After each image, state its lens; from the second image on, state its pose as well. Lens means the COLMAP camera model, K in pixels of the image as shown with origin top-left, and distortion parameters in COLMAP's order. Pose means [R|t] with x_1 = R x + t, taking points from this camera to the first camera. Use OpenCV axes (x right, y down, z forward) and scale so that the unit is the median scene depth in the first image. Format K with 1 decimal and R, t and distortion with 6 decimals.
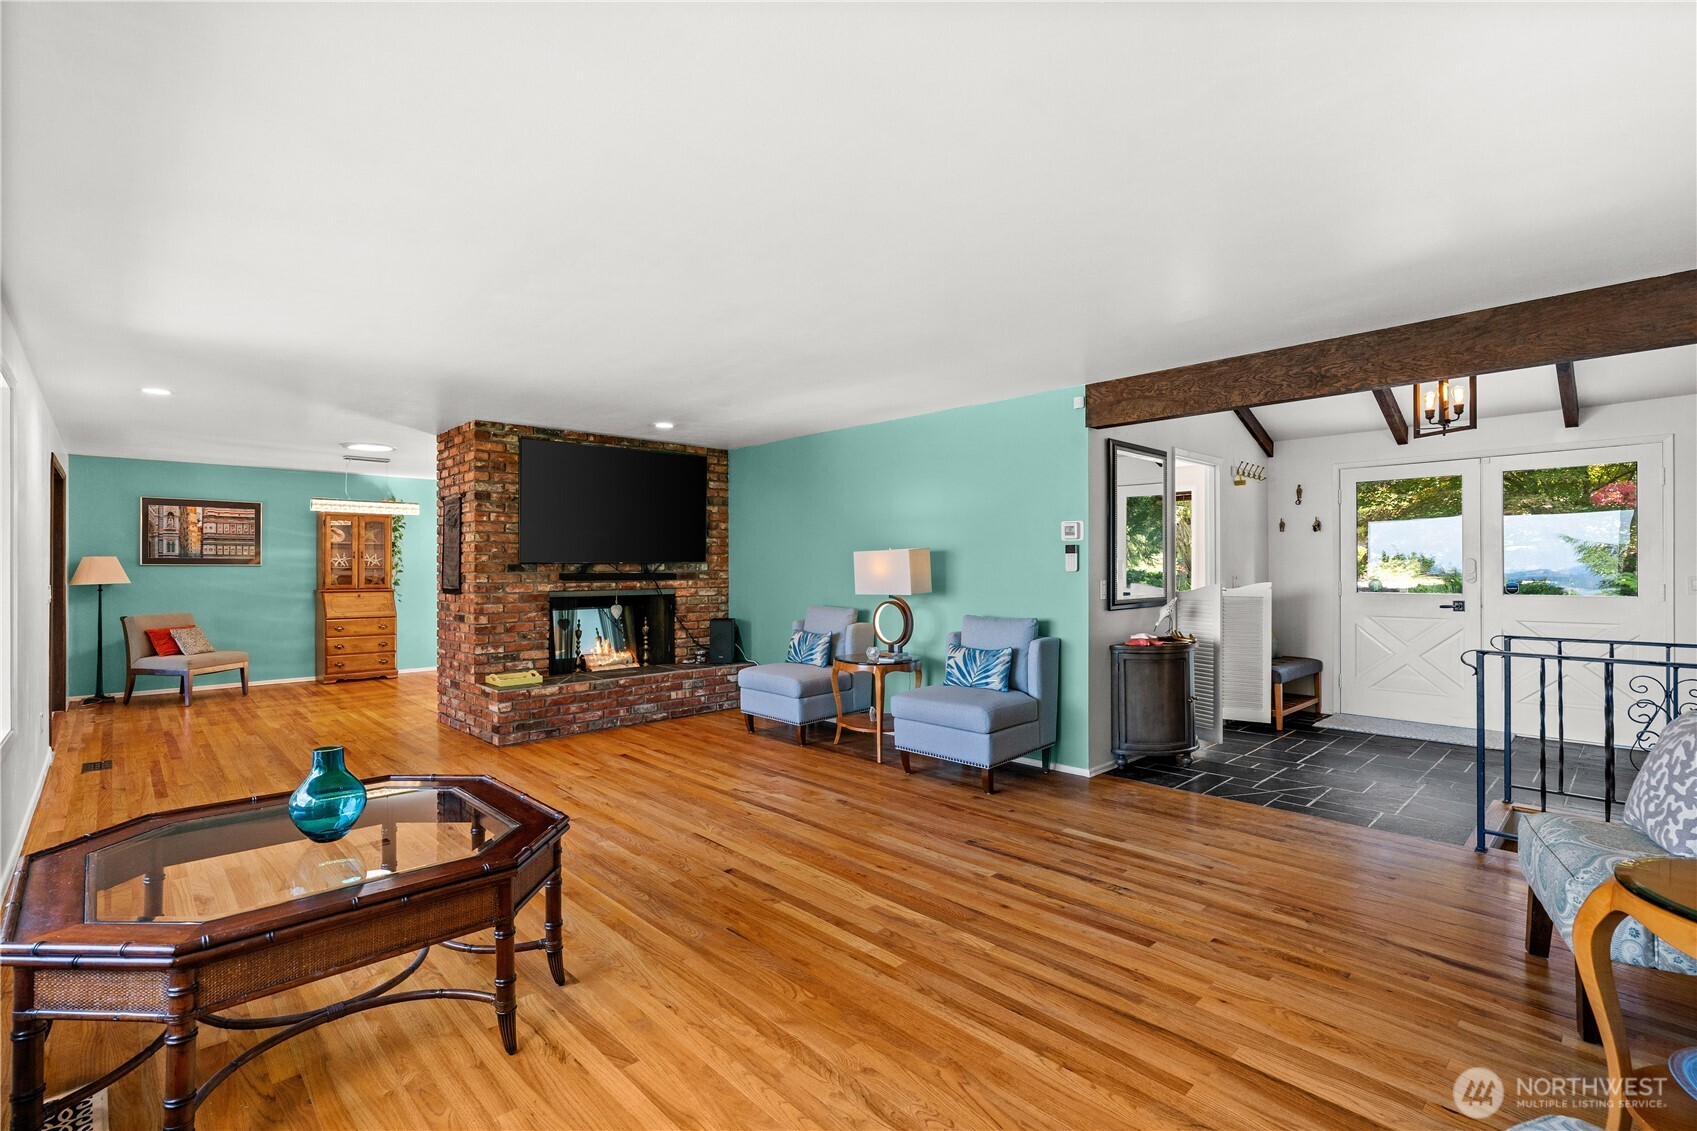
lens RADIAL K [[773.7, 0, 845.7], [0, 773.7, 564.7], [0, 0, 1]] dist [-0.005015, 0.002203]
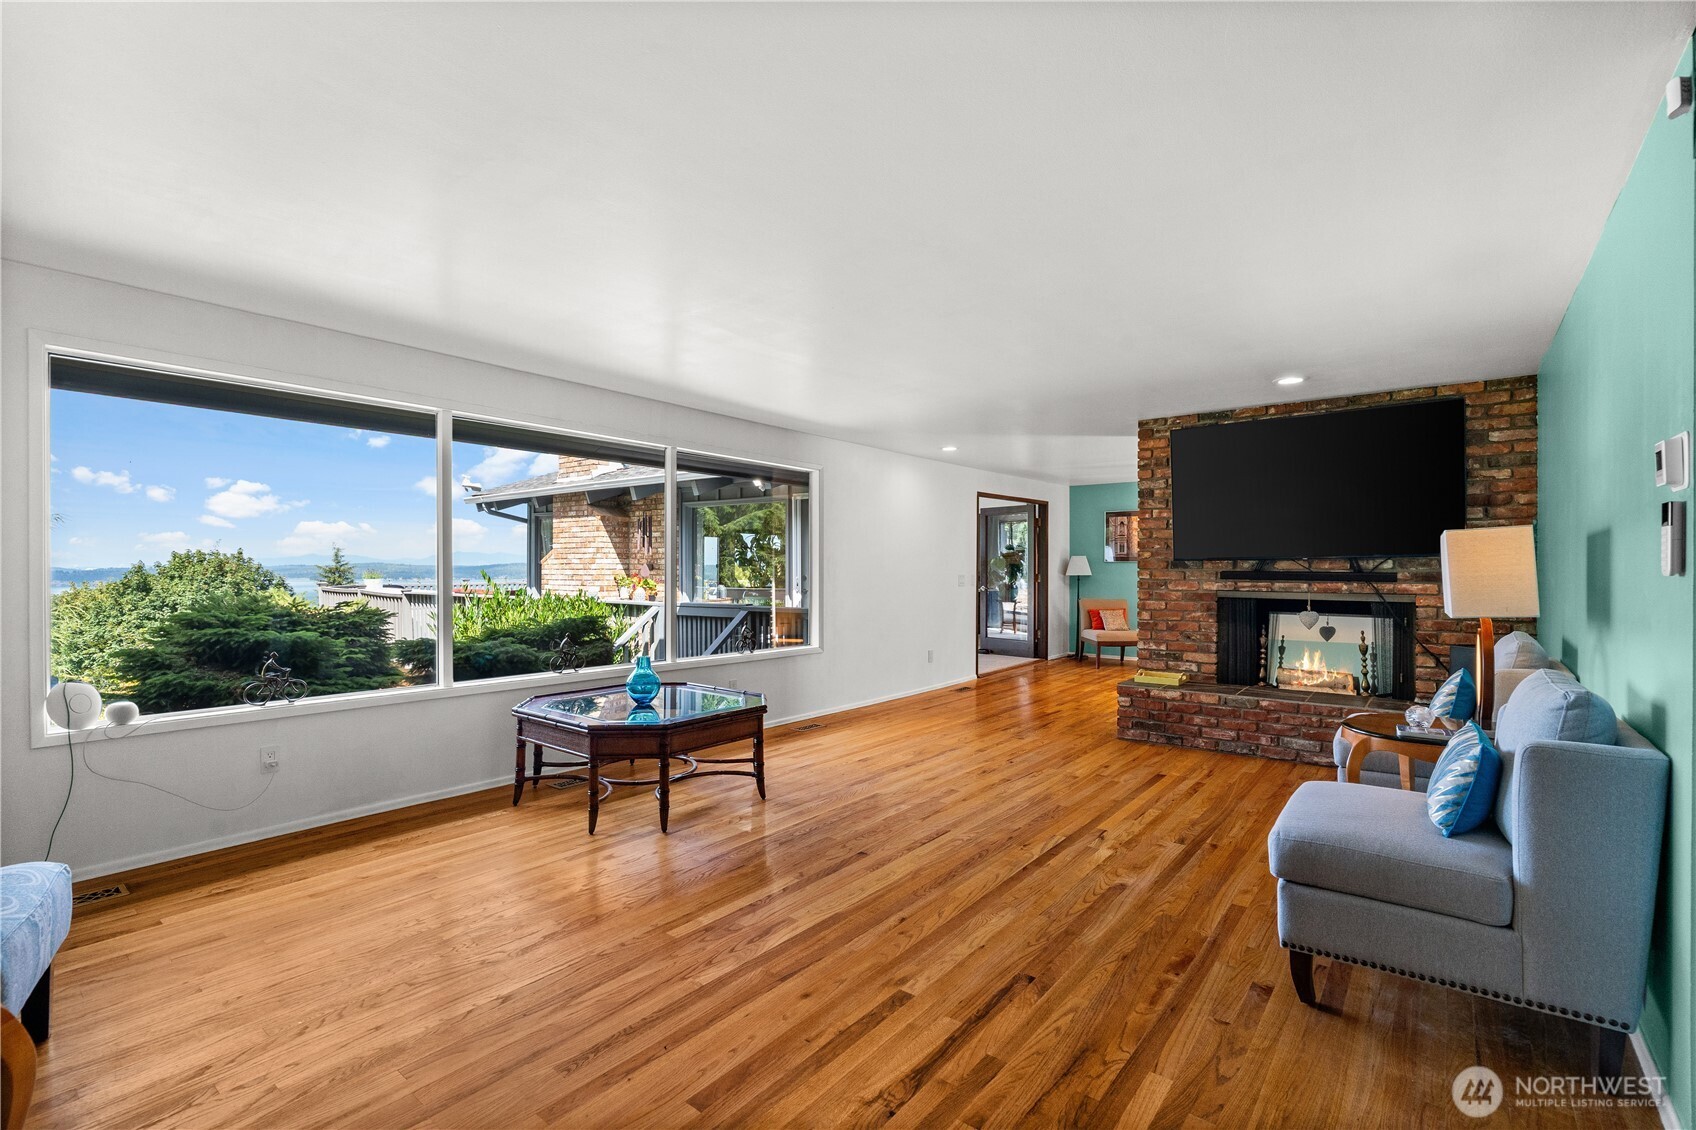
lens RADIAL K [[773.3, 0, 831.5], [0, 773.3, 564.3], [0, 0, 1]] dist [-0.005015, 0.002203]
pose [[0.123279, 0.001881, -0.992370, 0.493826], [-0.000226, 0.999998, 0.001867, 0.002173], [0.992372, -0.000006, 0.123279, 0.467122]]
